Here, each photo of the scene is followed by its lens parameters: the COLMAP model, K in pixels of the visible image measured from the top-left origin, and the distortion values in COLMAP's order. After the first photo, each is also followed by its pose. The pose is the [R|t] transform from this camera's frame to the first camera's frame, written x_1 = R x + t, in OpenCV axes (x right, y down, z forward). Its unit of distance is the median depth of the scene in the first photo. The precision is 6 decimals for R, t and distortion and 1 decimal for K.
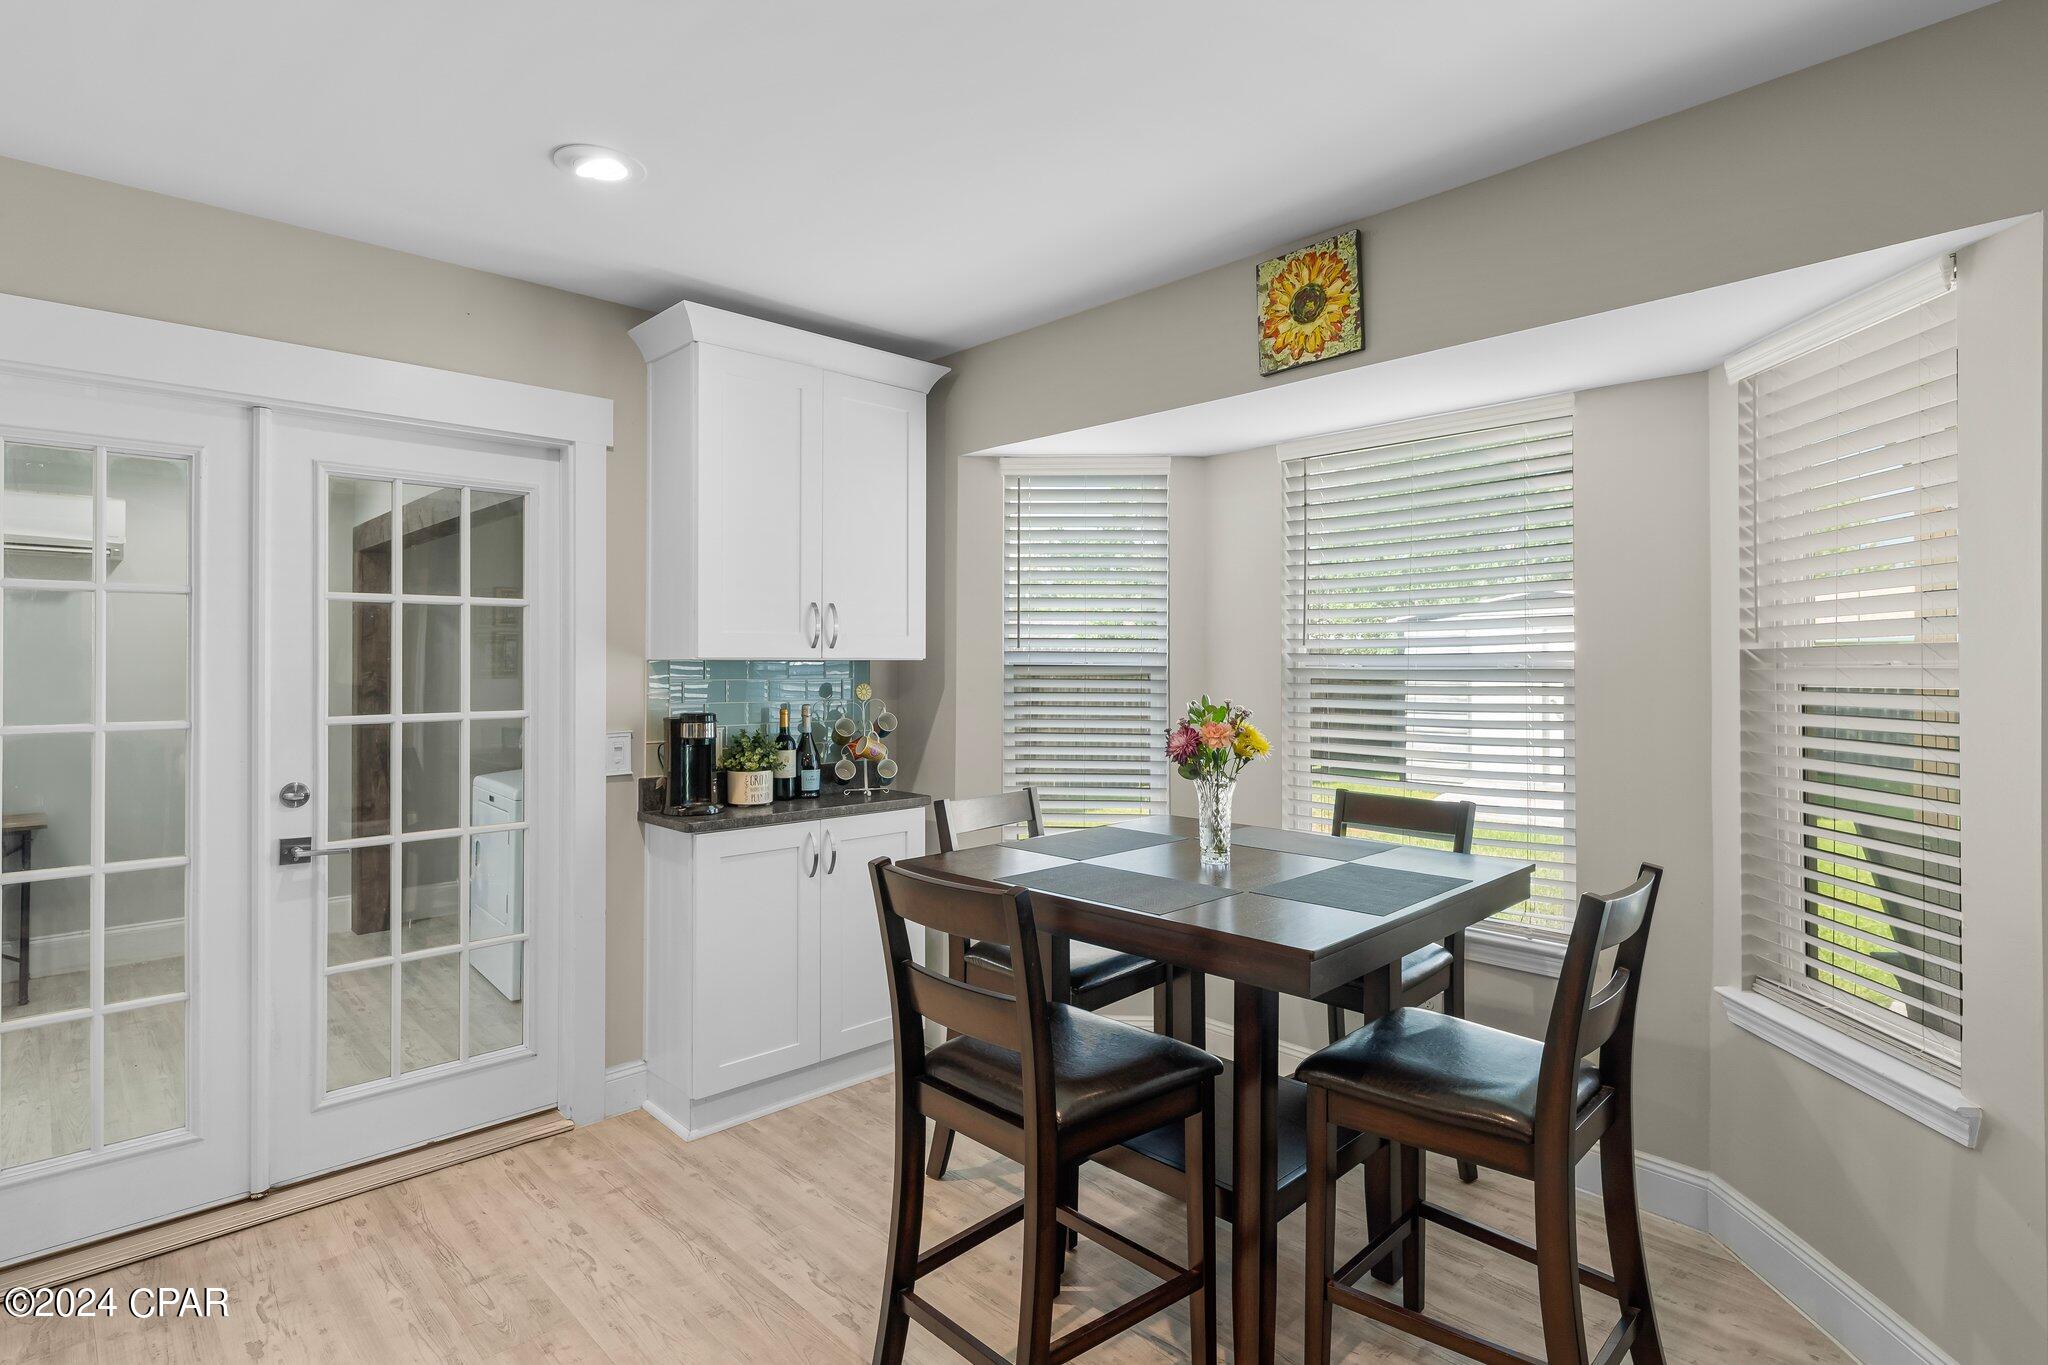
lens RADIAL K [[1023.4, 0, 1014.8], [0, 1023.4, 657.9], [0, 0, 1]] dist [-0.004288, -0.000711]
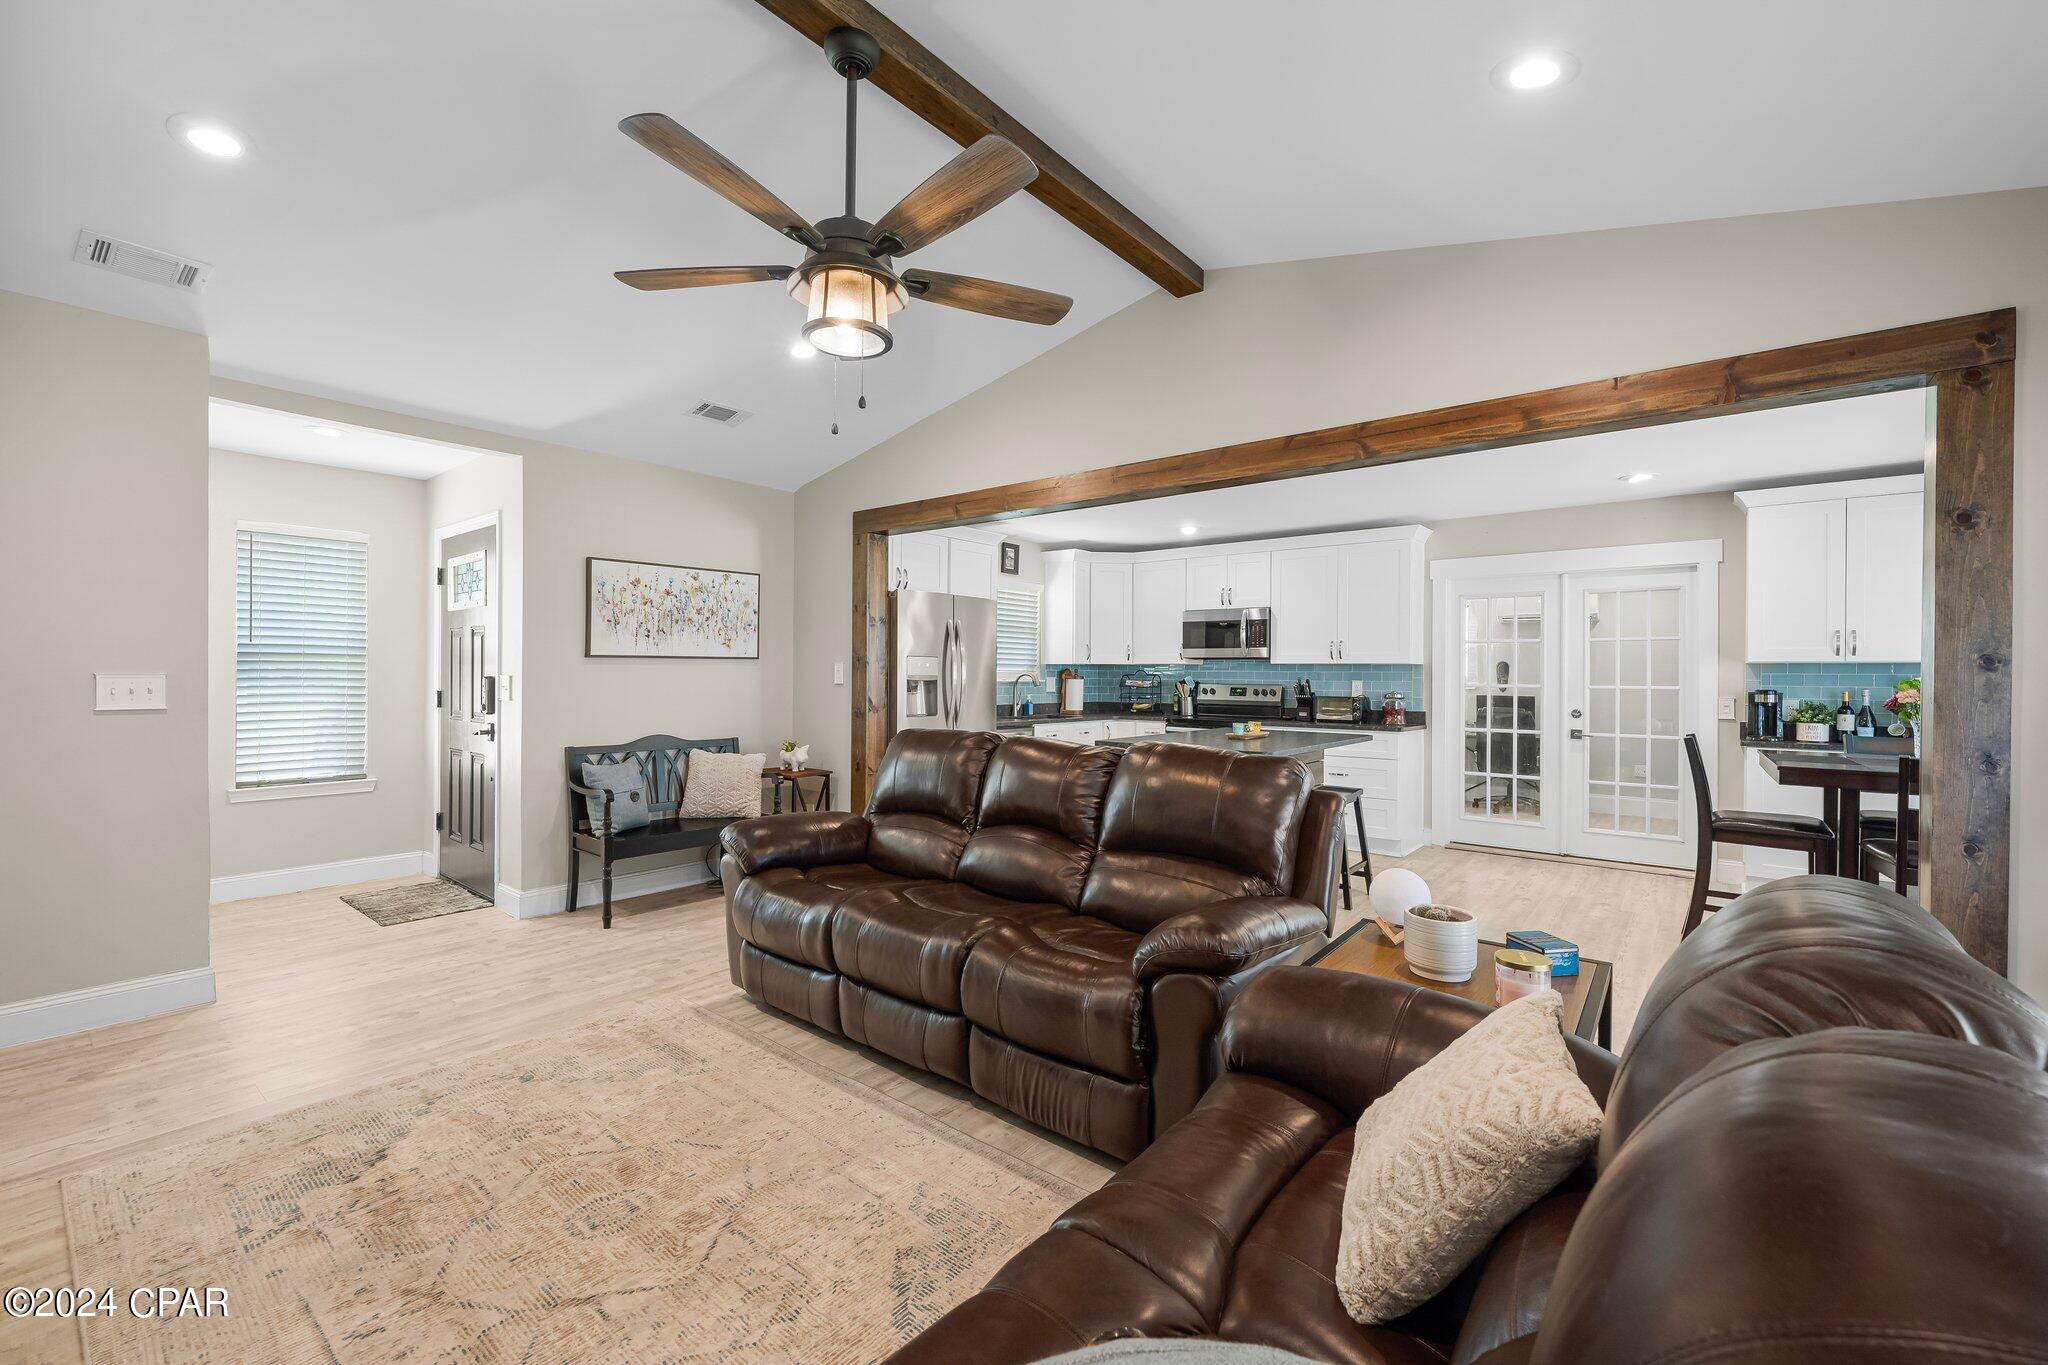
lens RADIAL K [[848.2, 0, 1019.9], [0, 848.2, 675.1], [0, 0, 1]] dist [-0.002633, -0.000457]
pose [[0.119723, 0.000647, -0.992807, 1.178443], [-0.000813, 1.000000, 0.000553, 0.026606], [0.992807, 0.000740, 0.119724, -0.645430]]
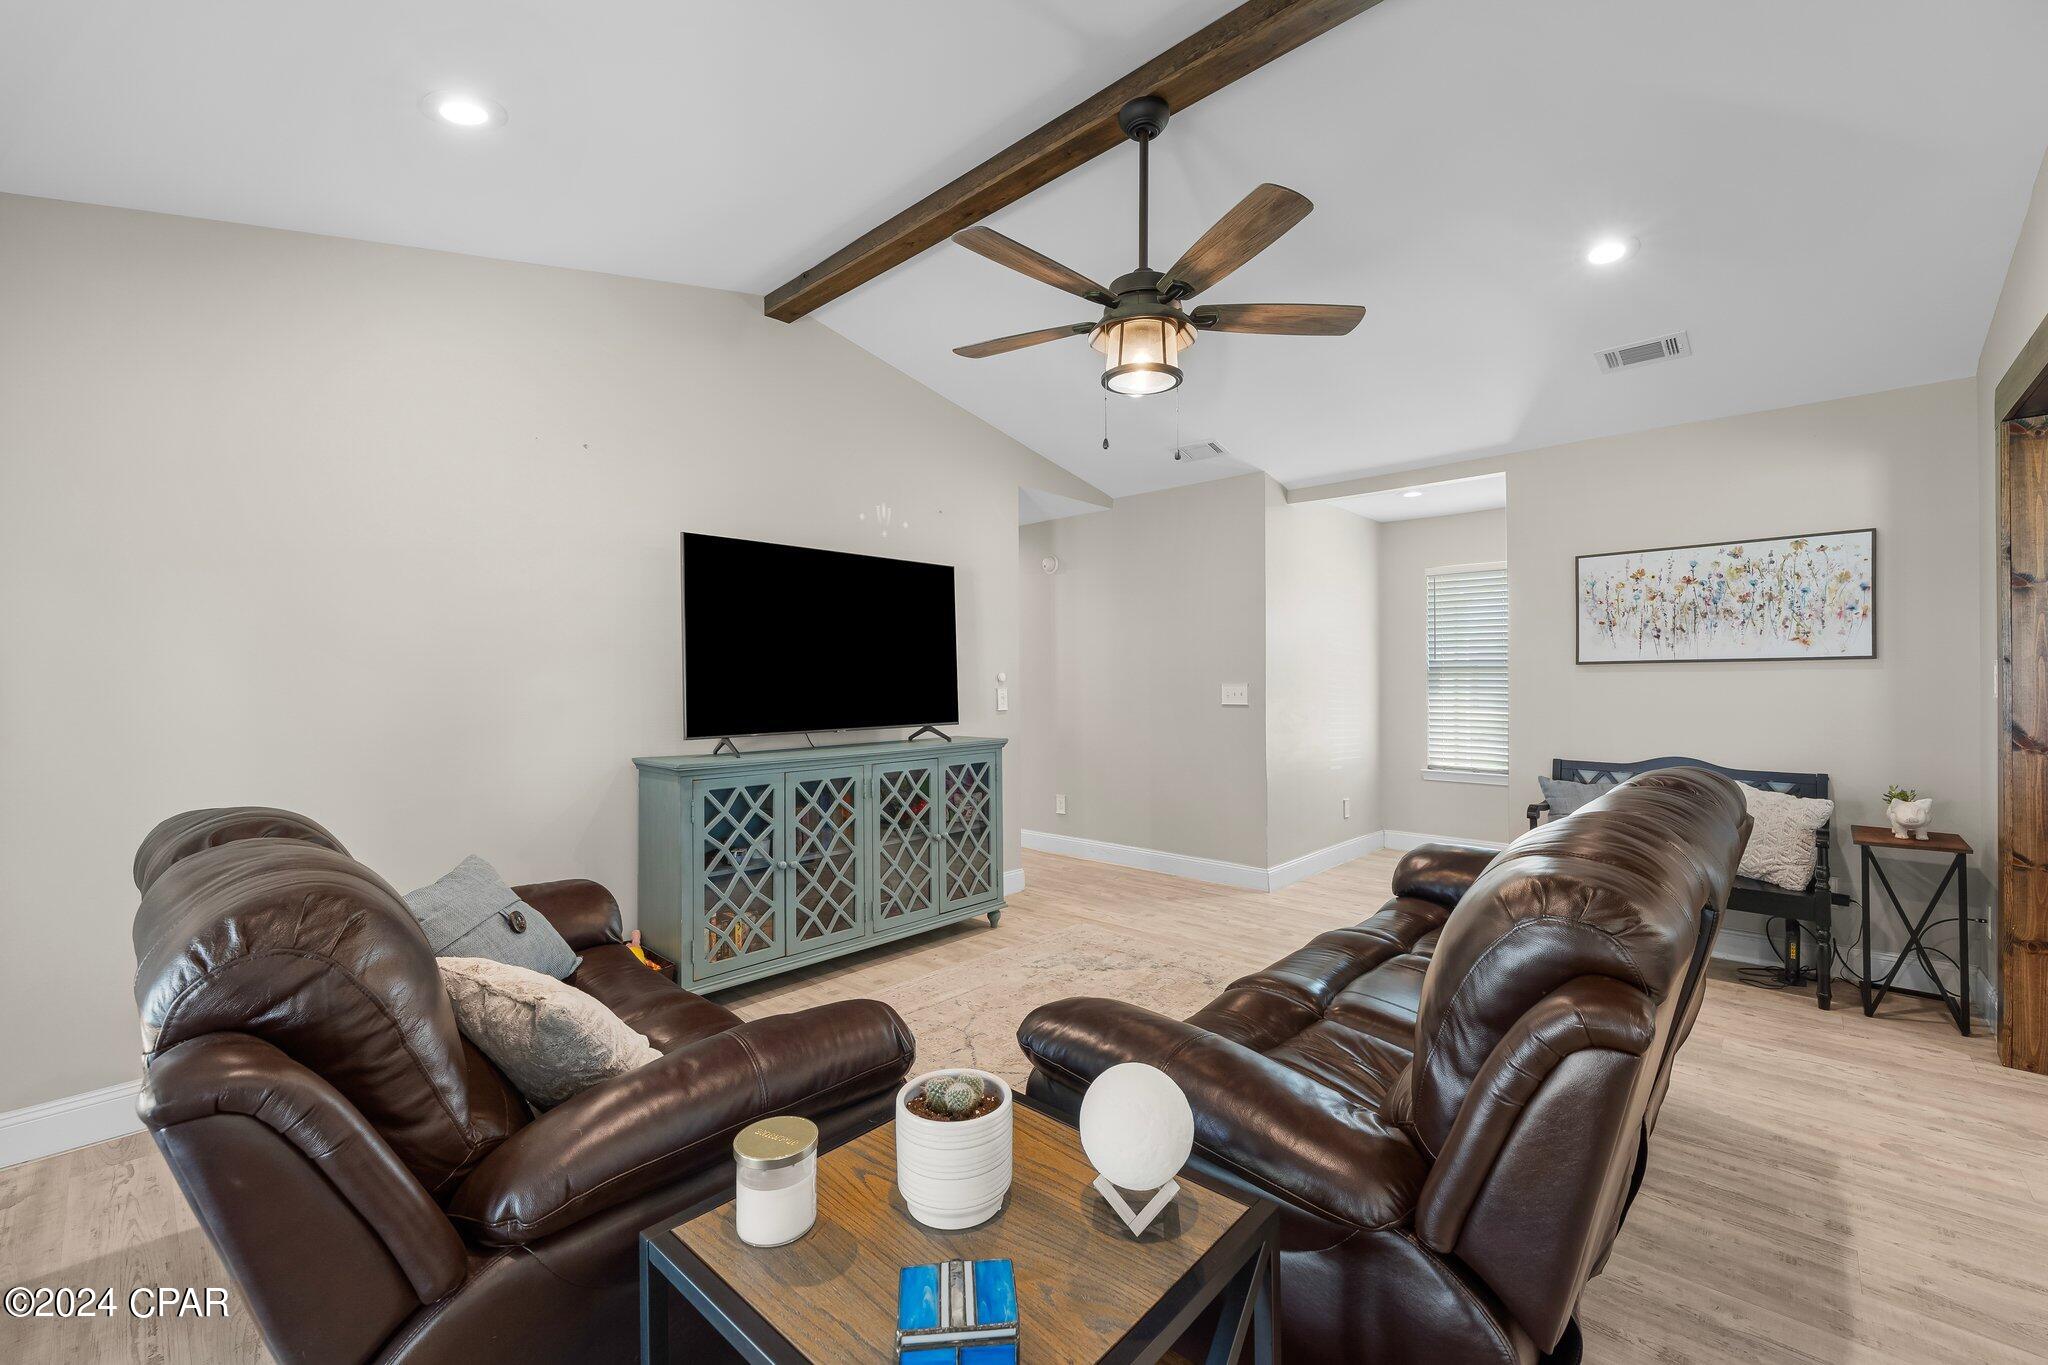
lens RADIAL K [[836.7, 0, 1019.7], [0, 836.7, 678.5], [0, 0, 1]] dist [-0.001619, -0.000337]
pose [[-0.998613, 0.001705, -0.052617, 0.578342], [0.002118, 0.999967, -0.007796, 0.028274], [0.052602, -0.007896, -0.998584, 0.102751]]
